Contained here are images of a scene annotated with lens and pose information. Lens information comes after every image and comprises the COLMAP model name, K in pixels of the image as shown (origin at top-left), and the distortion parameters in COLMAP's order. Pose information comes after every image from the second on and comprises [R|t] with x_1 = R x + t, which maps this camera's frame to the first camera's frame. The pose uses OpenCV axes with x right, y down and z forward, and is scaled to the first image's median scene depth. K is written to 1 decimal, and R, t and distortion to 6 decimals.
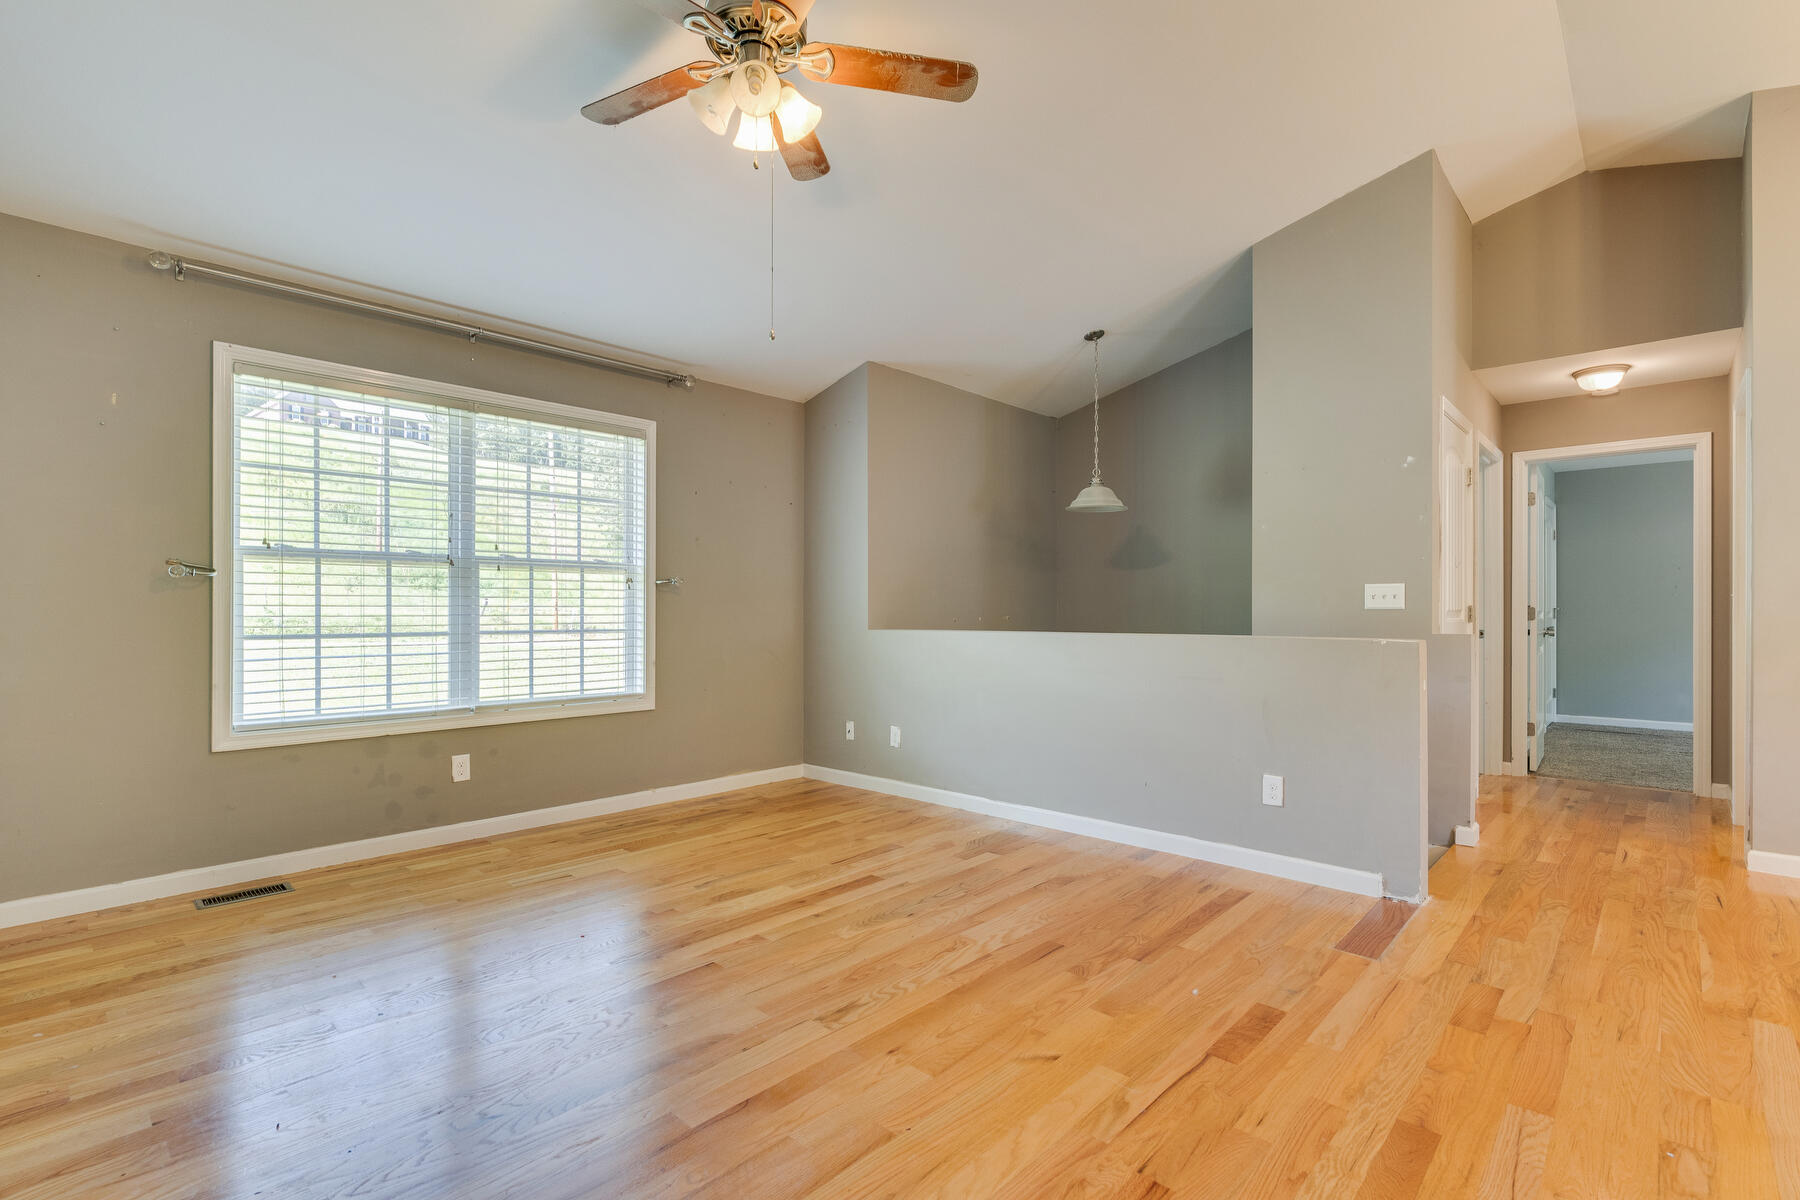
lens RADIAL K [[820.4, 0, 902.4], [0, 820.4, 623.0], [0, 0, 1]] dist [-0.012370, 0.000199]
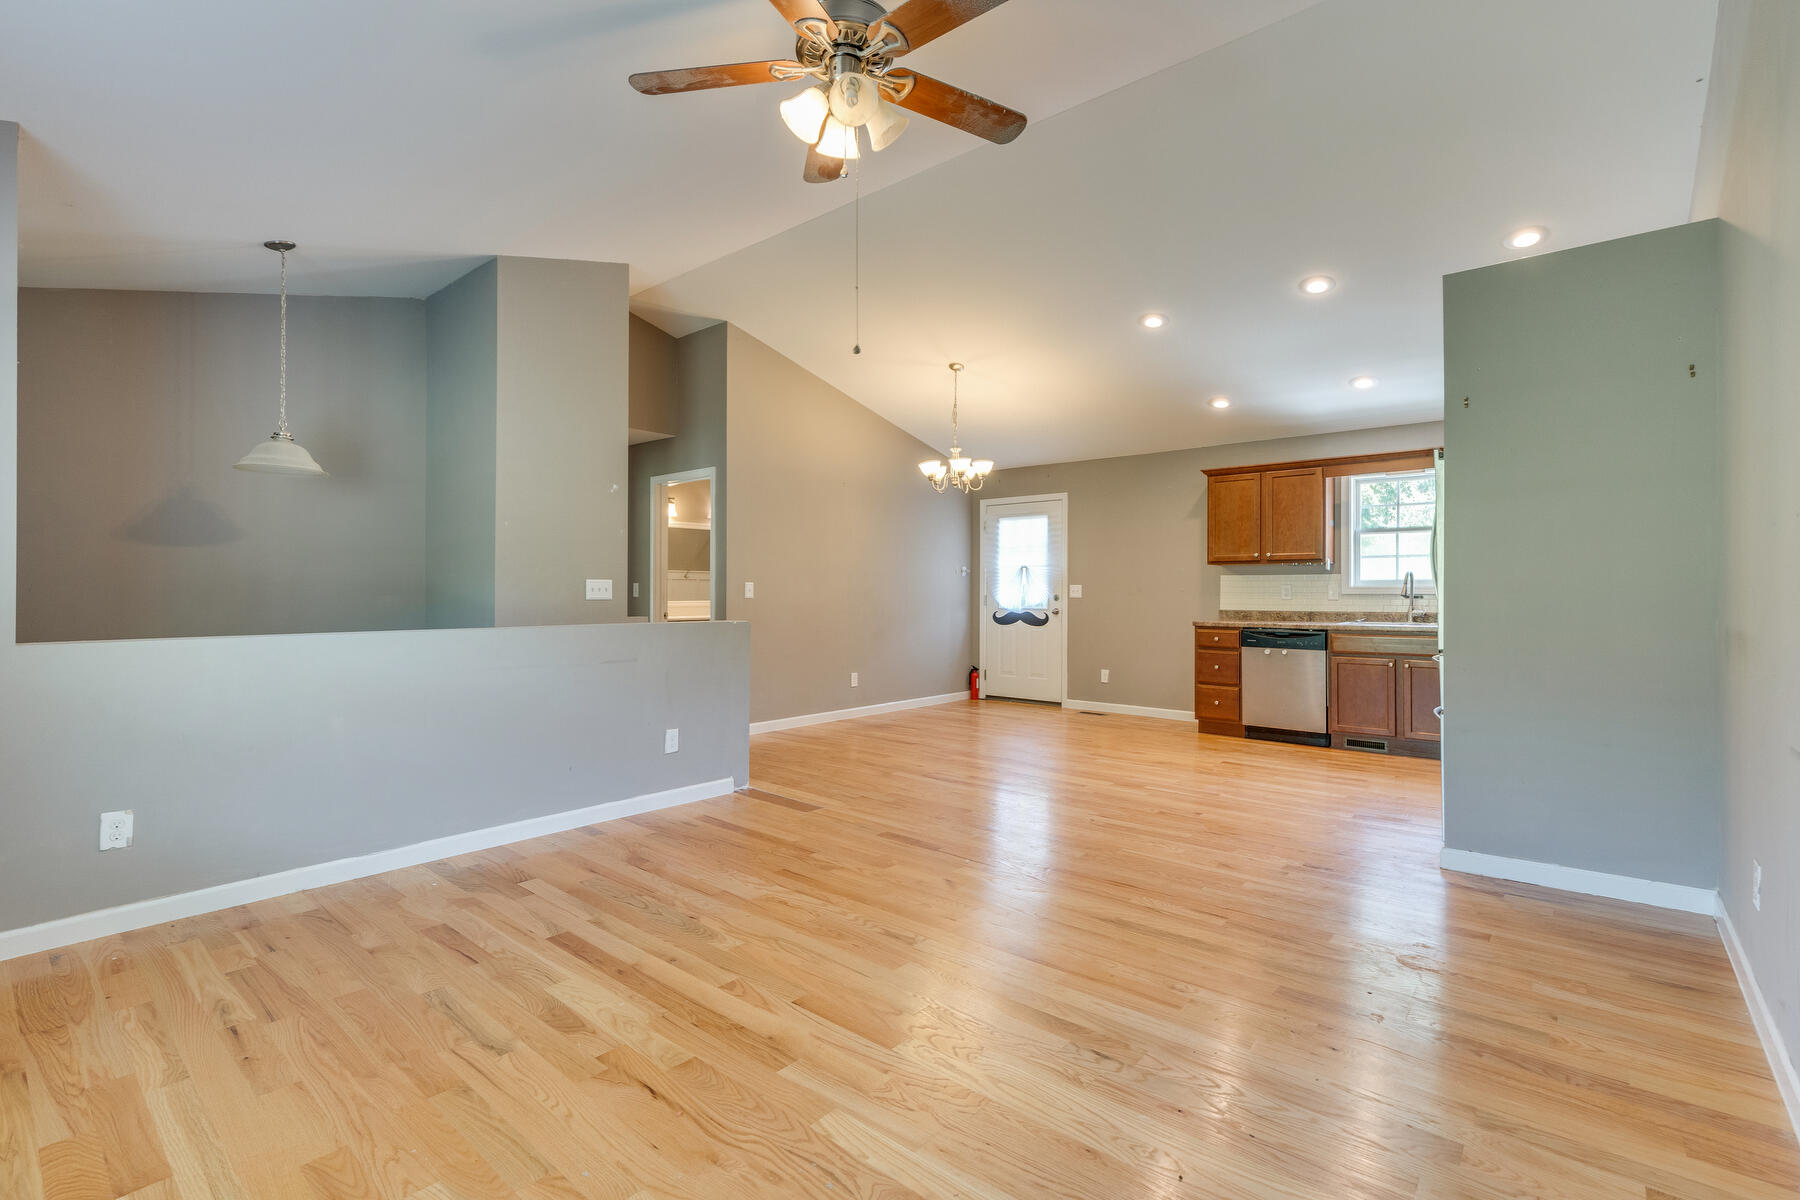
lens RADIAL K [[818.2, 0, 907.8], [0, 818.2, 593.1], [0, 0, 1]] dist [-0.012047, 0.000576]
pose [[-0.054719, -0.000955, 0.998501, -0.789425], [0.012222, 0.999924, 0.001626, -0.024802], [-0.998427, 0.012292, -0.054703, 0.638111]]
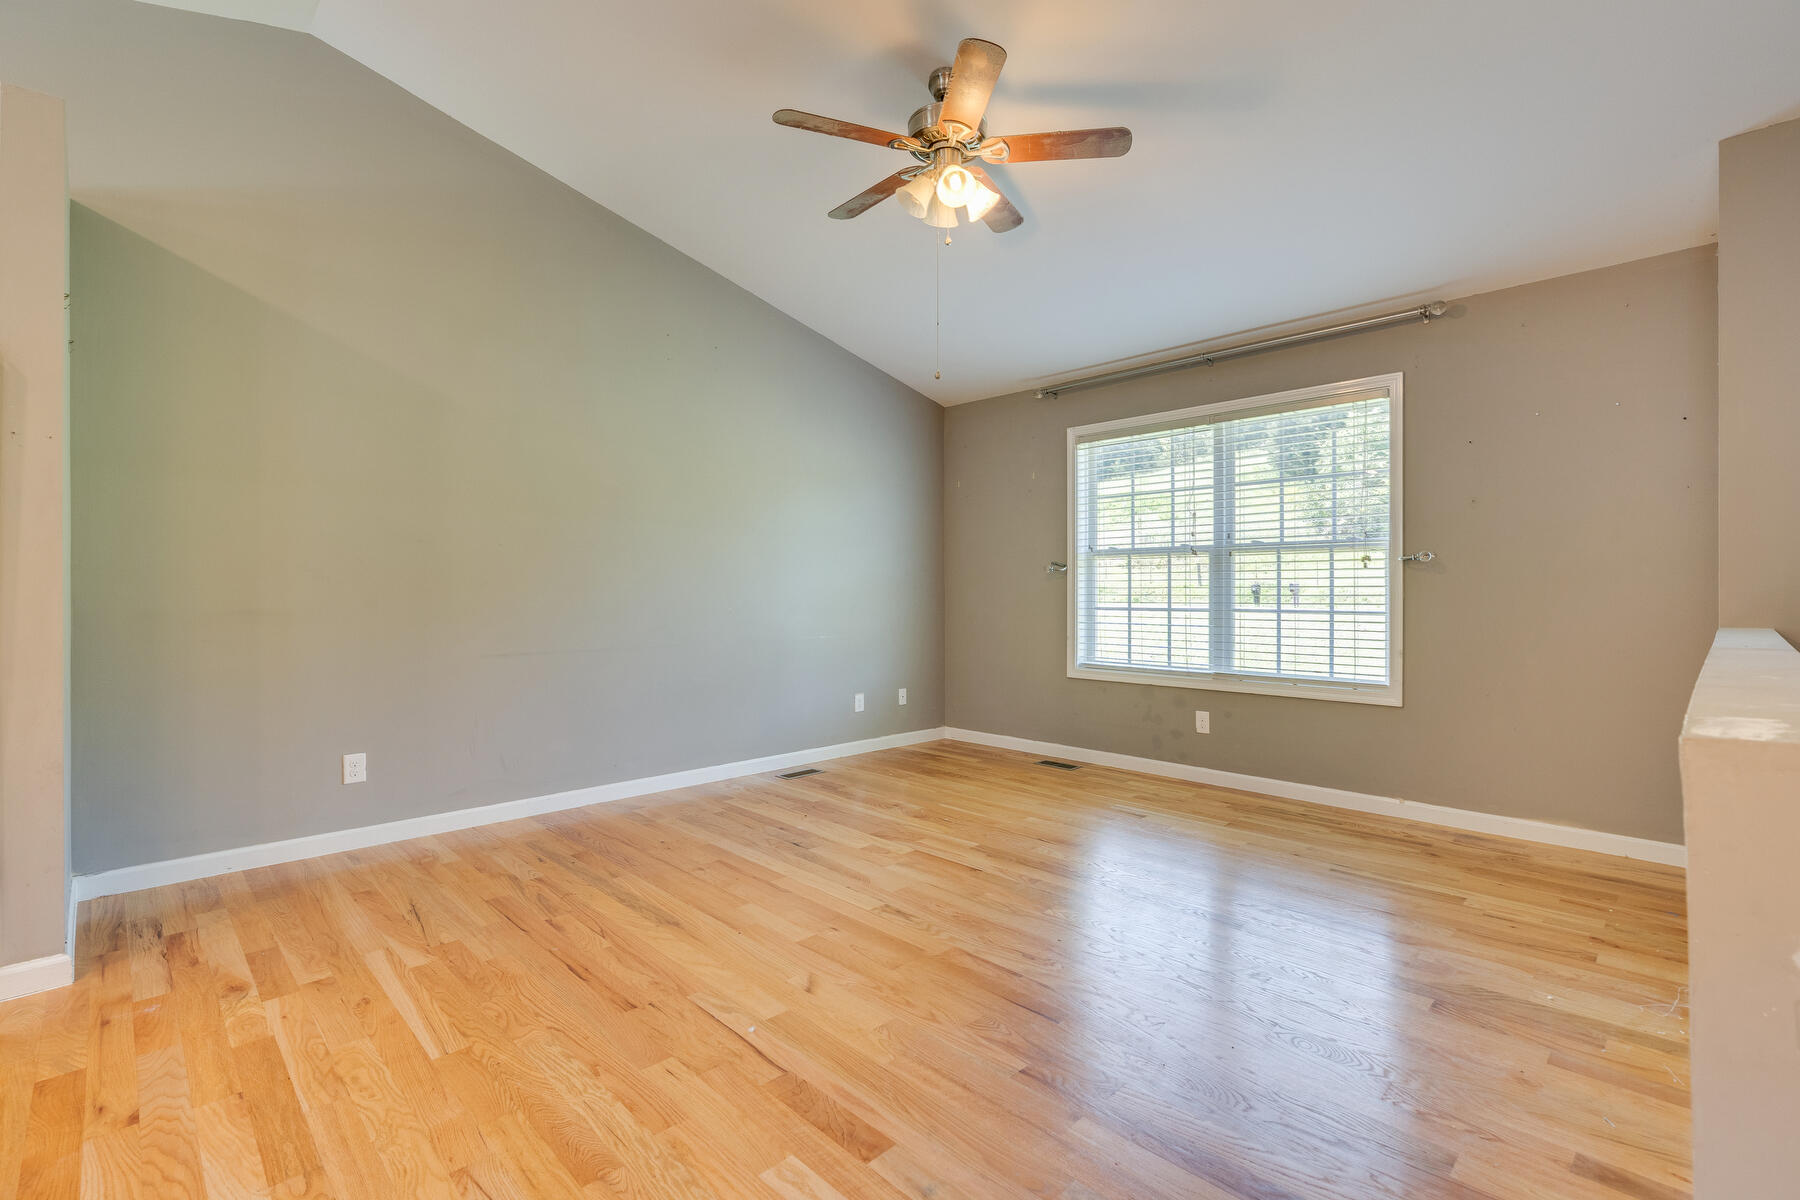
lens RADIAL K [[818.2, 0, 907.8], [0, 818.2, 593.1], [0, 0, 1]] dist [-0.012047, 0.000576]
pose [[-0.042054, 0.004101, -0.999107, 0.716899], [-0.013595, 0.999897, 0.004676, -0.012630], [0.999023, 0.013779, -0.041994, 0.647938]]
